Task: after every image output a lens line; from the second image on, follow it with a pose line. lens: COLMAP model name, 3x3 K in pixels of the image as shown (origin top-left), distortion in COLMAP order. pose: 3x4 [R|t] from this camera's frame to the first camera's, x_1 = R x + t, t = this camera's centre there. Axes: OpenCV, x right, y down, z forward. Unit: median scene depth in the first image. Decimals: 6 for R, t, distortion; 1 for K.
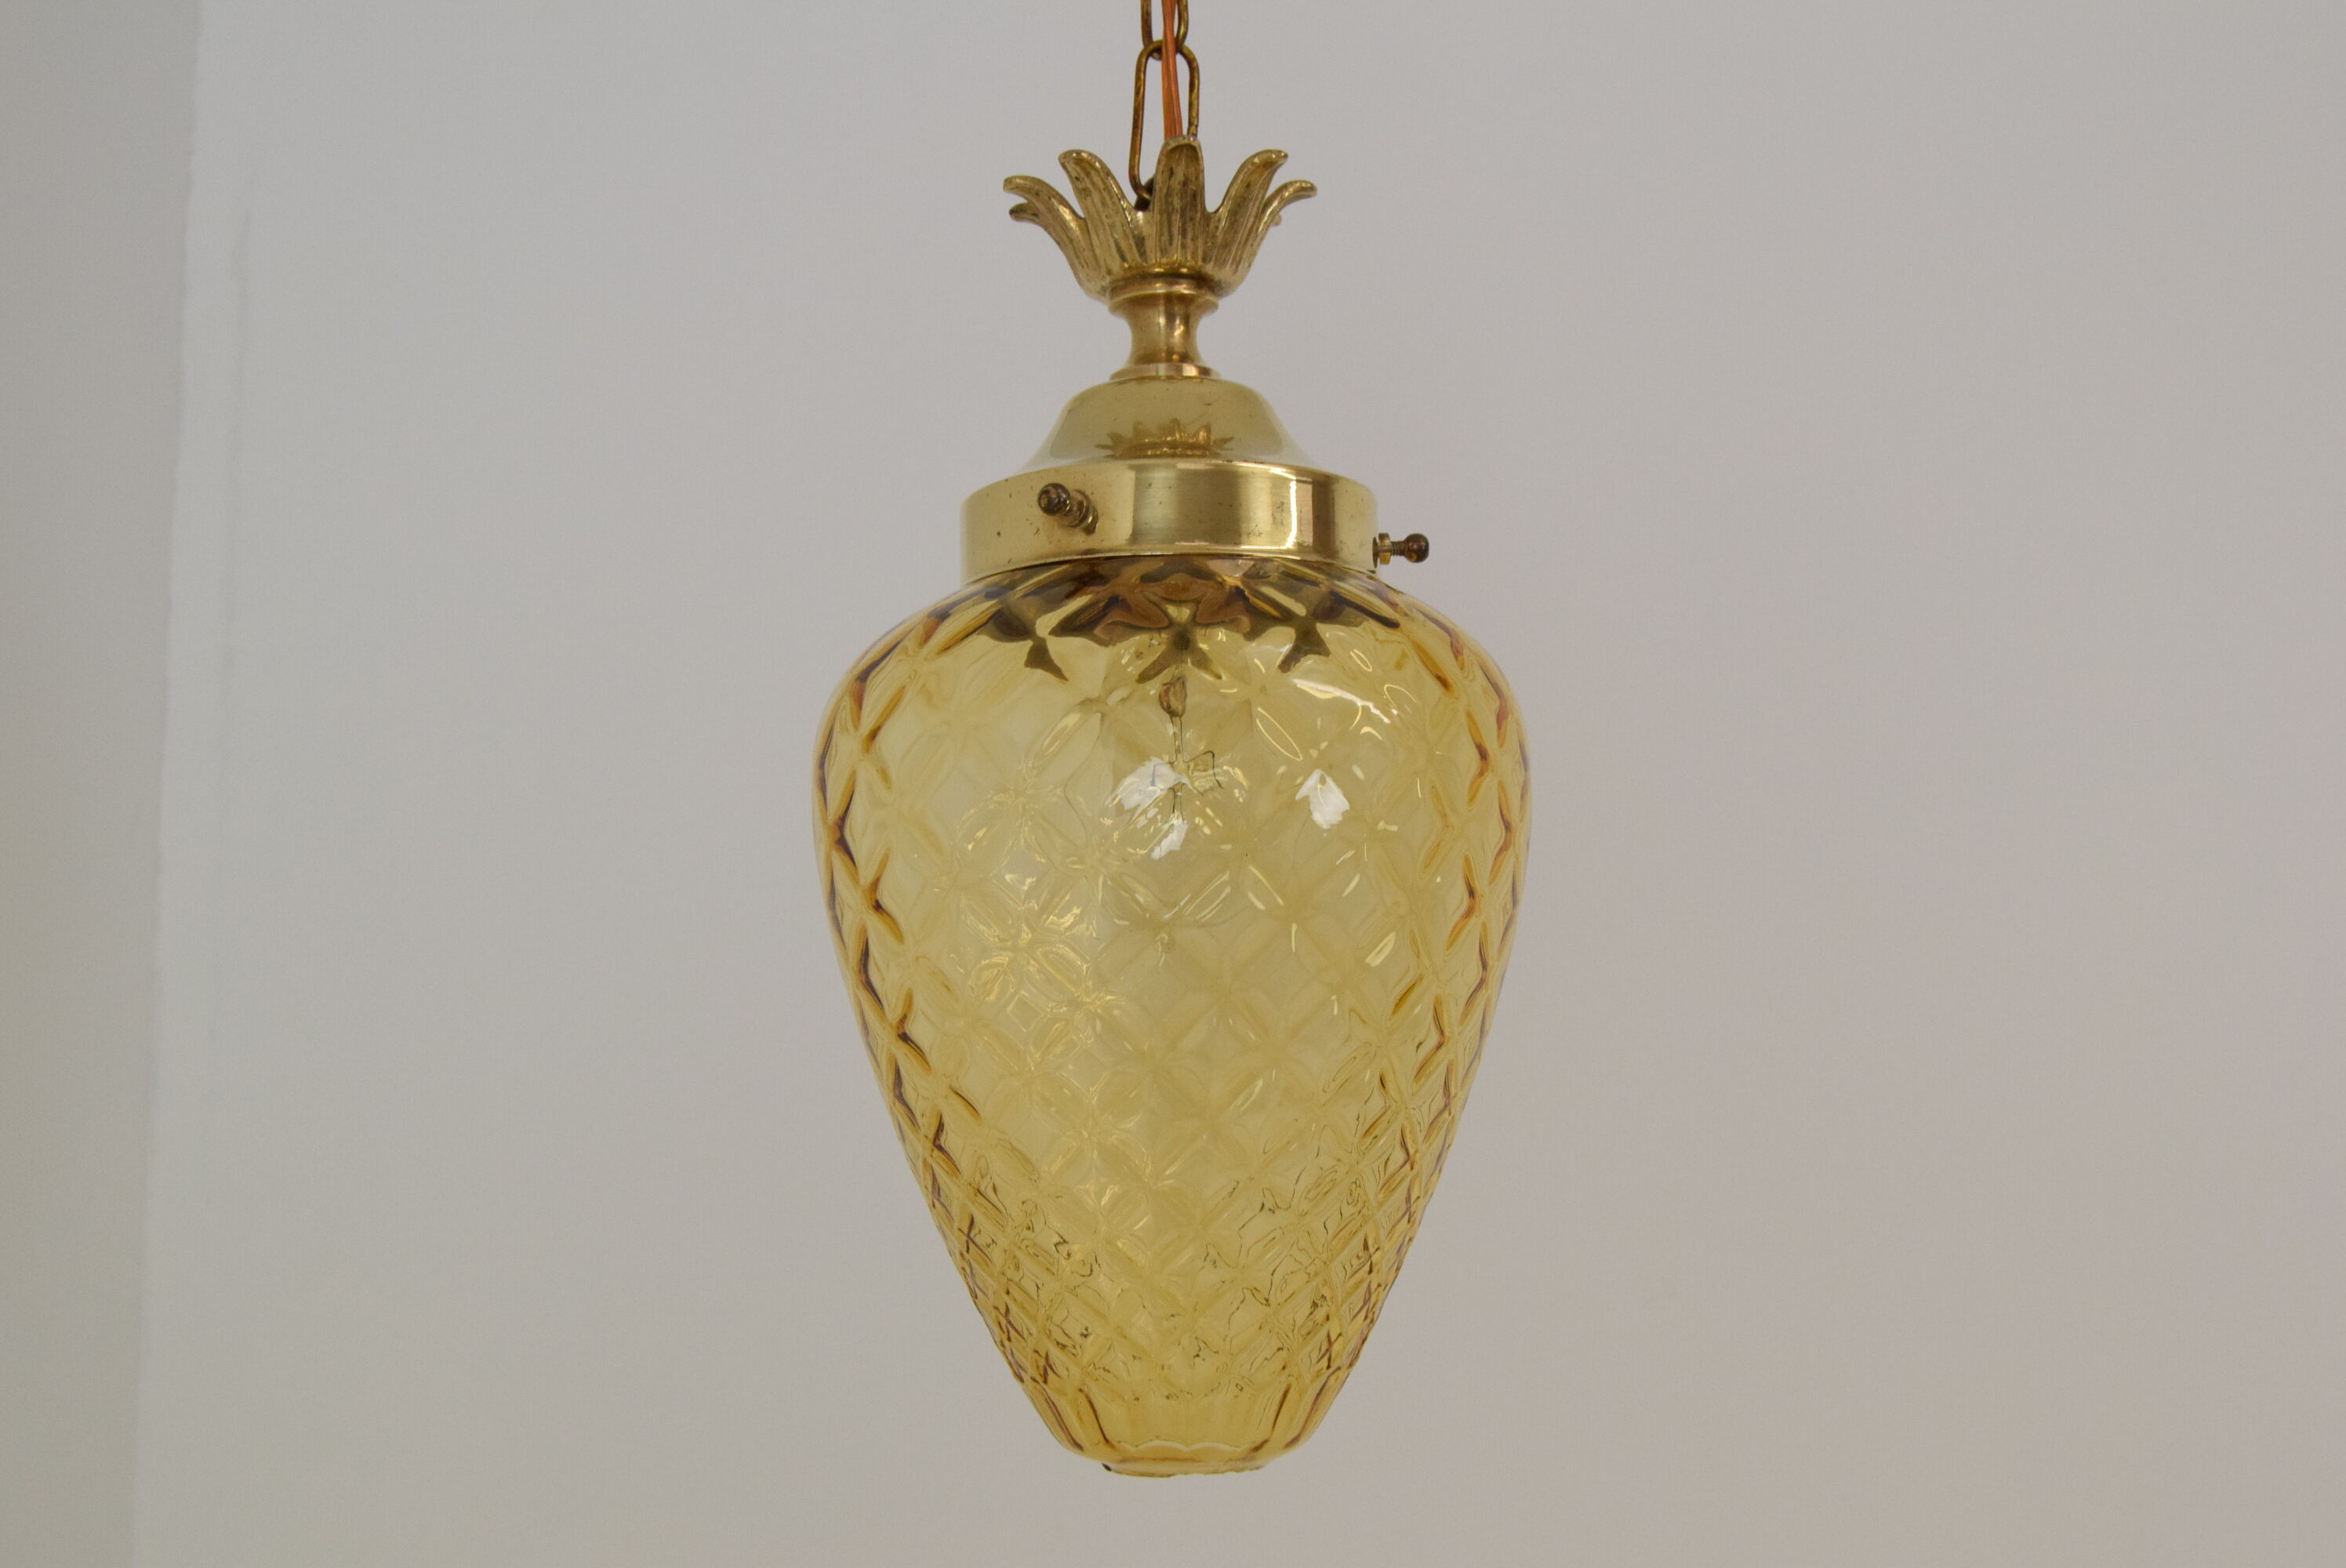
lens RADIAL K [[3072.9, 0, 1191.8], [0, 3072.9, 797.2], [0, 0, 1]] dist [-0.058063, 0.000000]
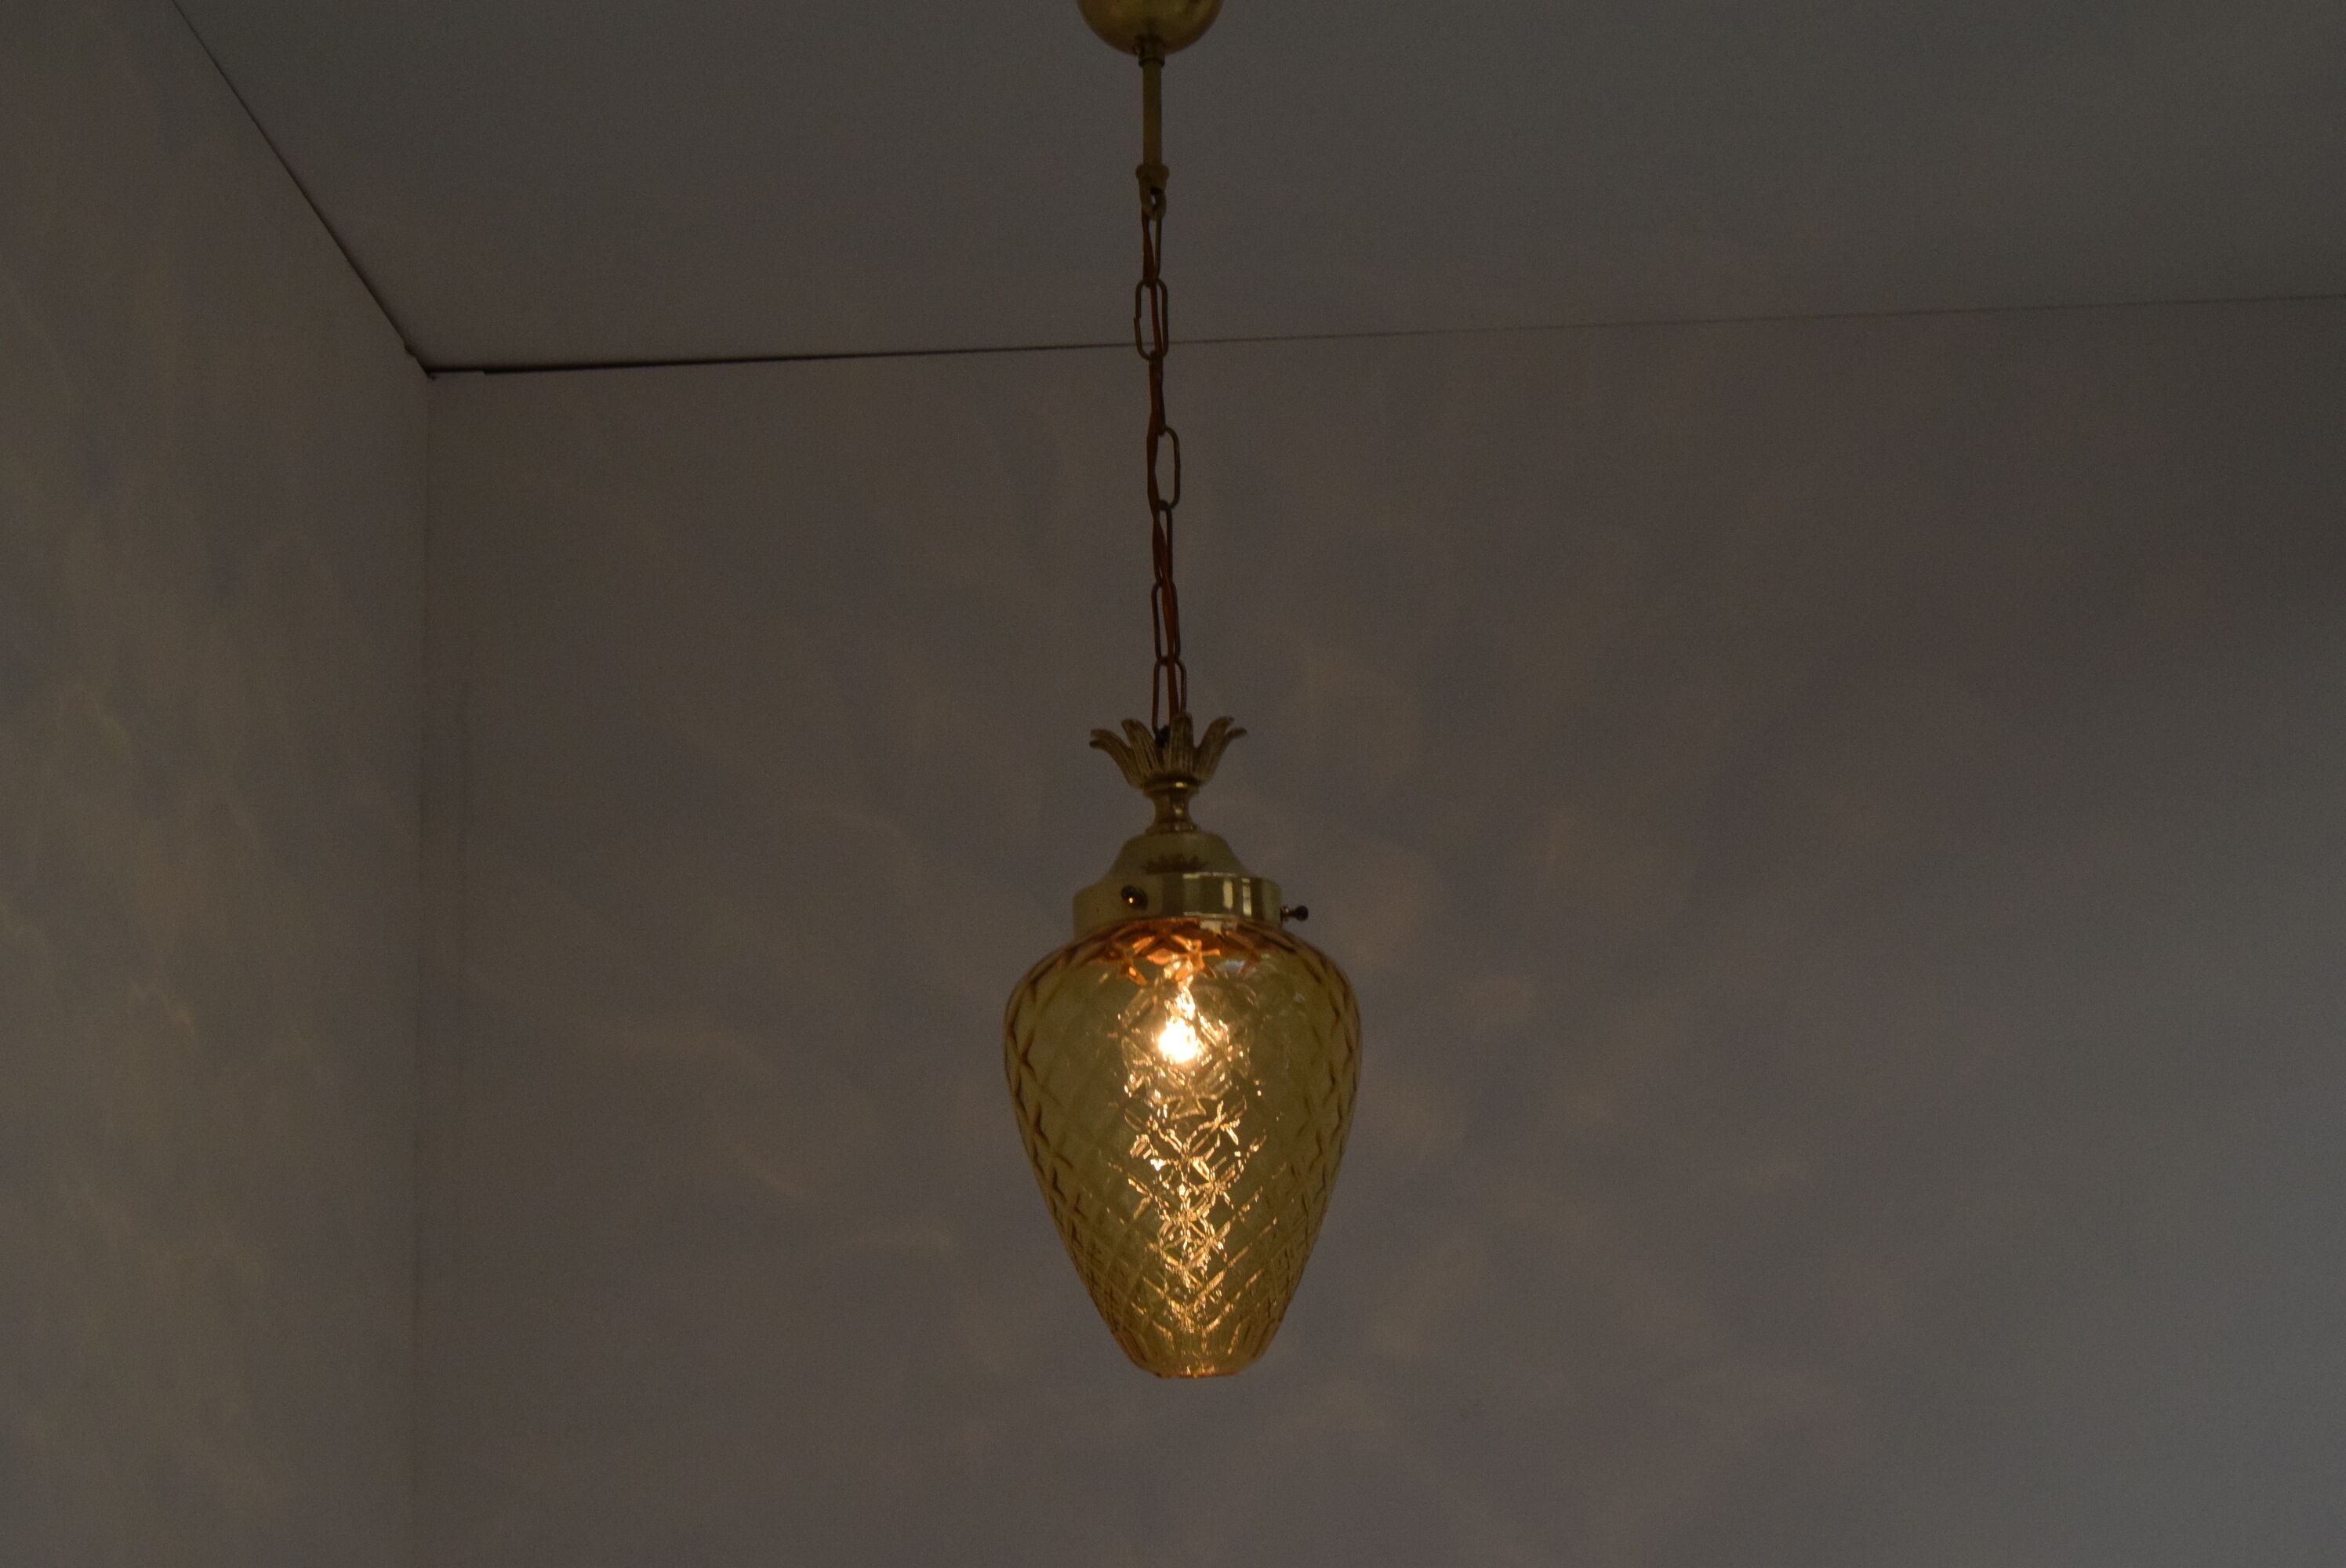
lens RADIAL K [[3257.5, 0, 1167.0], [0, 3257.5, 779.3], [0, 0, 1]] dist [-0.041928, 0.000000]
pose [[0.999432, -0.014148, 0.030587, -0.078467], [0.017906, 0.991833, -0.126280, 0.096758], [-0.028551, 0.126756, 0.991523, -1.103155]]
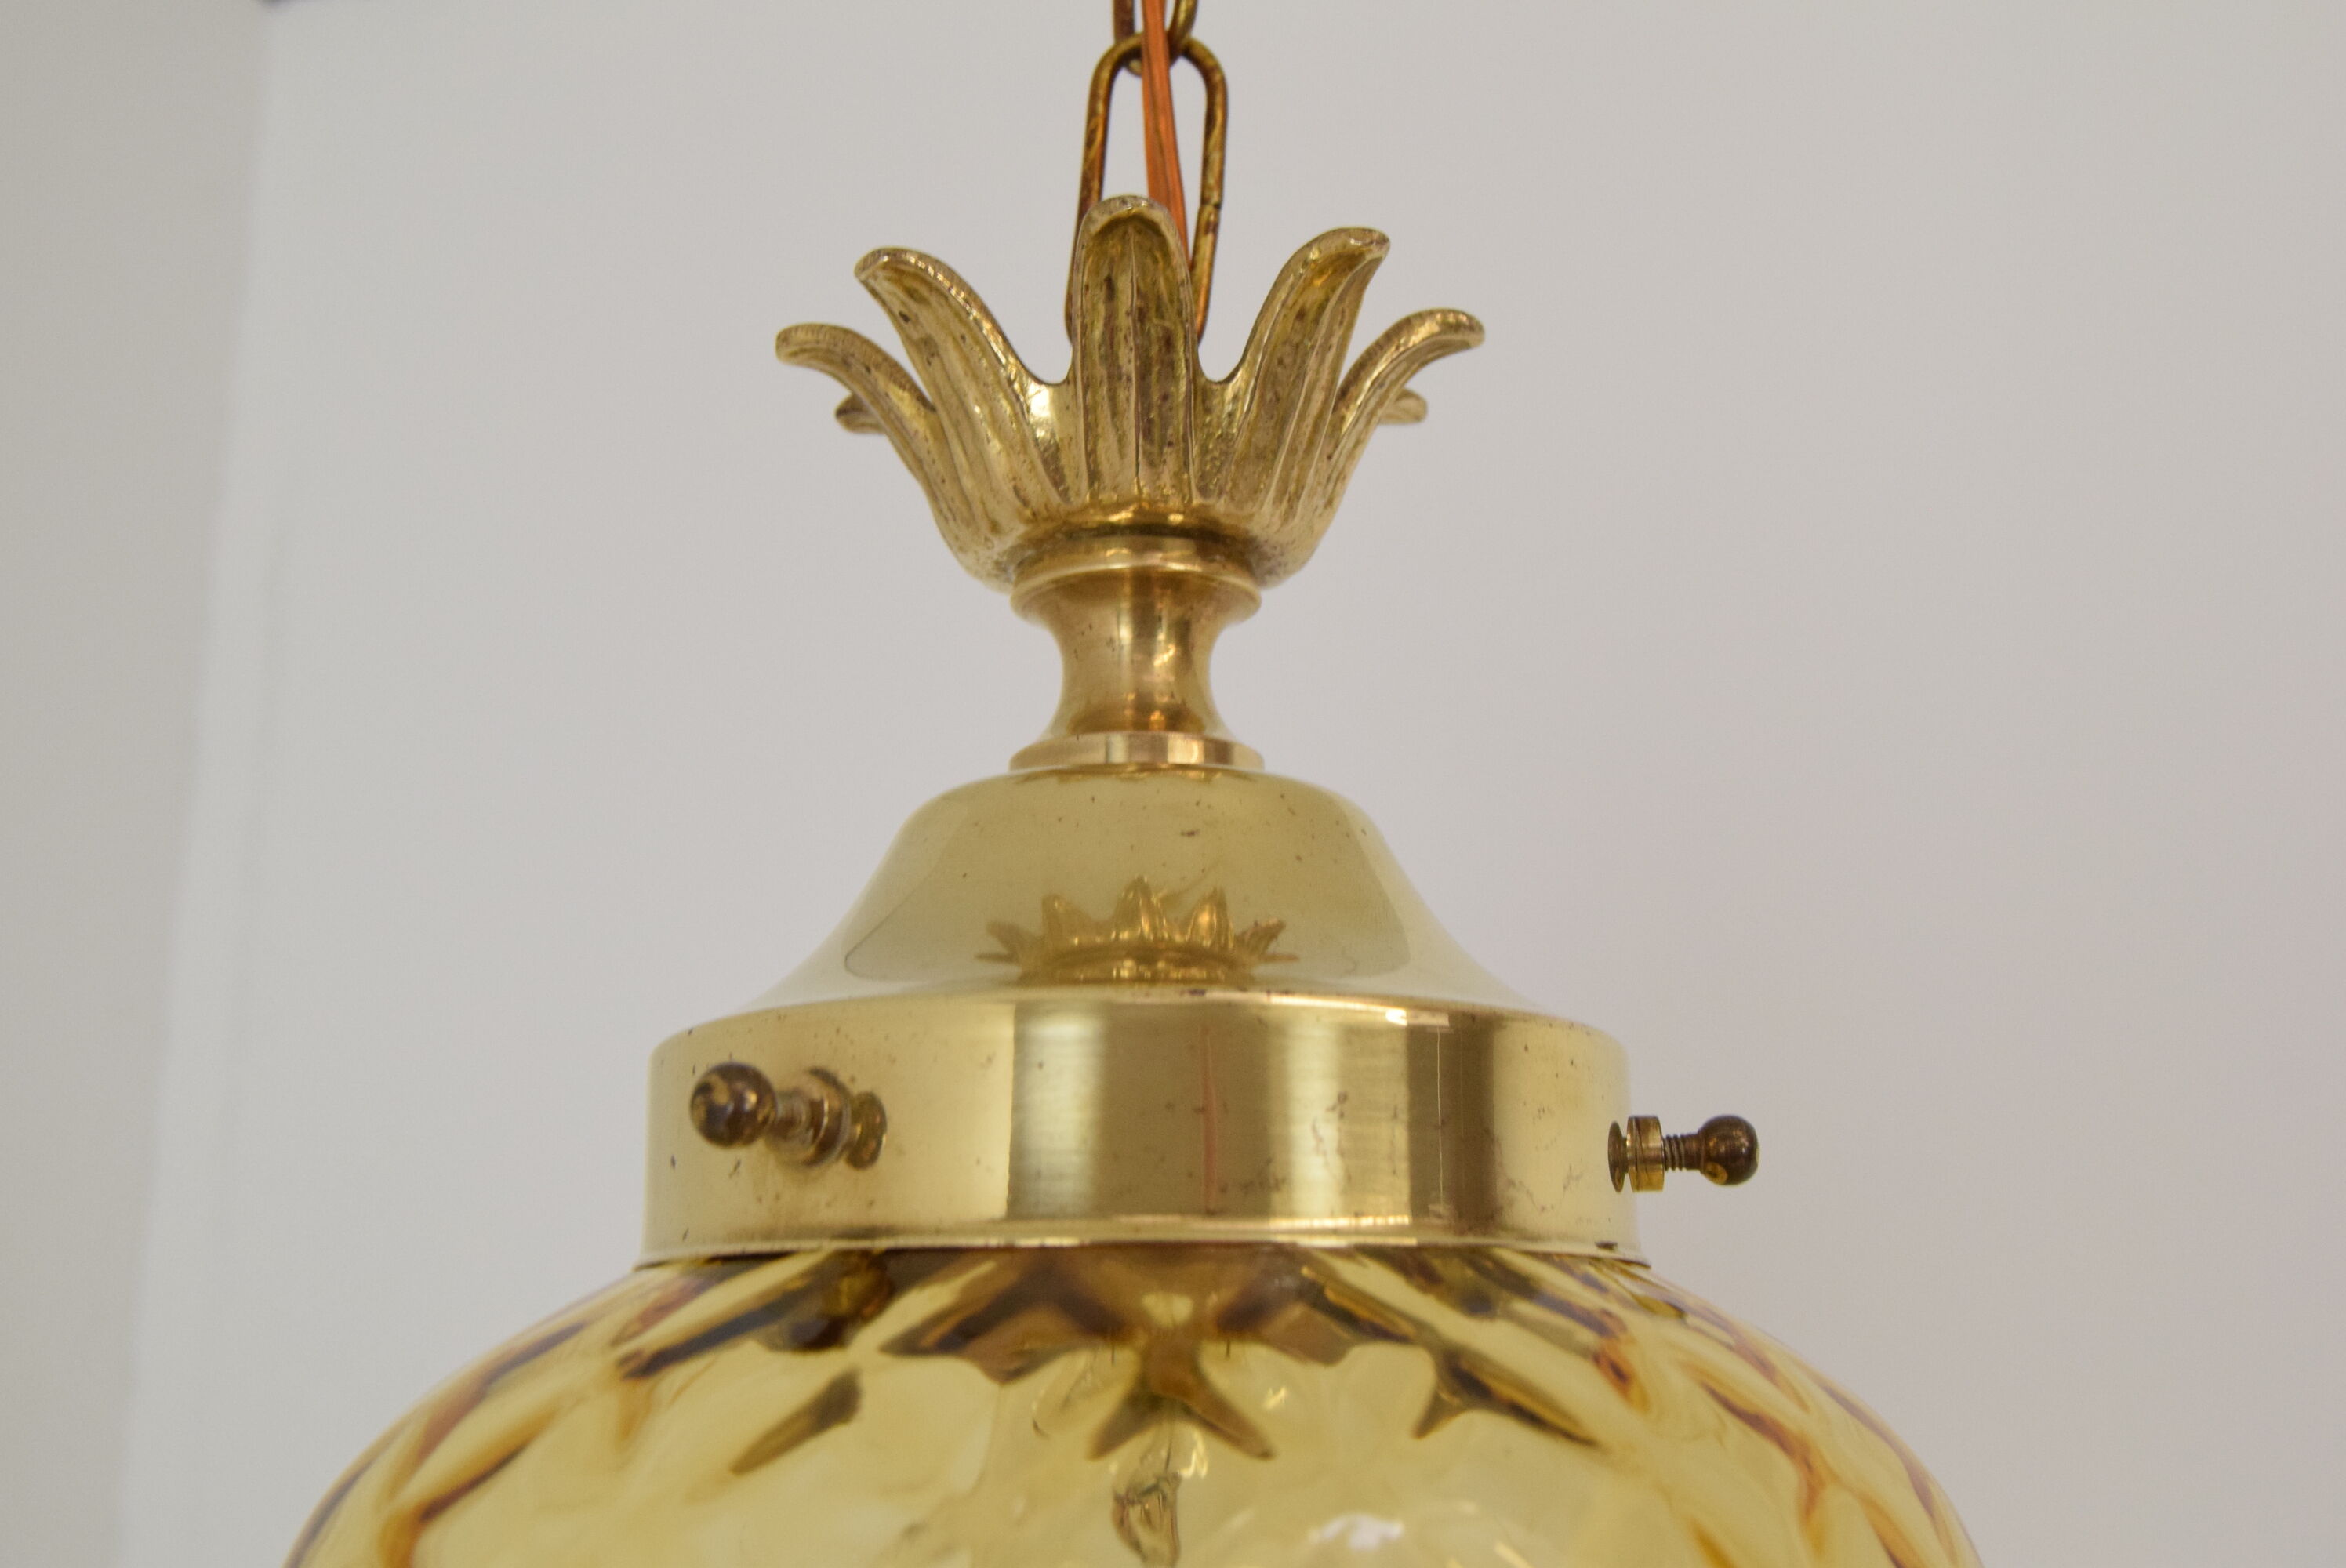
lens RADIAL K [[3072.9, 0, 1162.3], [0, 3072.9, 784.9], [0, 0, 1]] dist [-0.058063, 0.000000]
pose [[0.992260, -0.021380, -0.122320, 0.050211], [0.010308, 0.995848, -0.090442, -0.096947], [0.123746, 0.088482, 0.988361, 0.585842]]
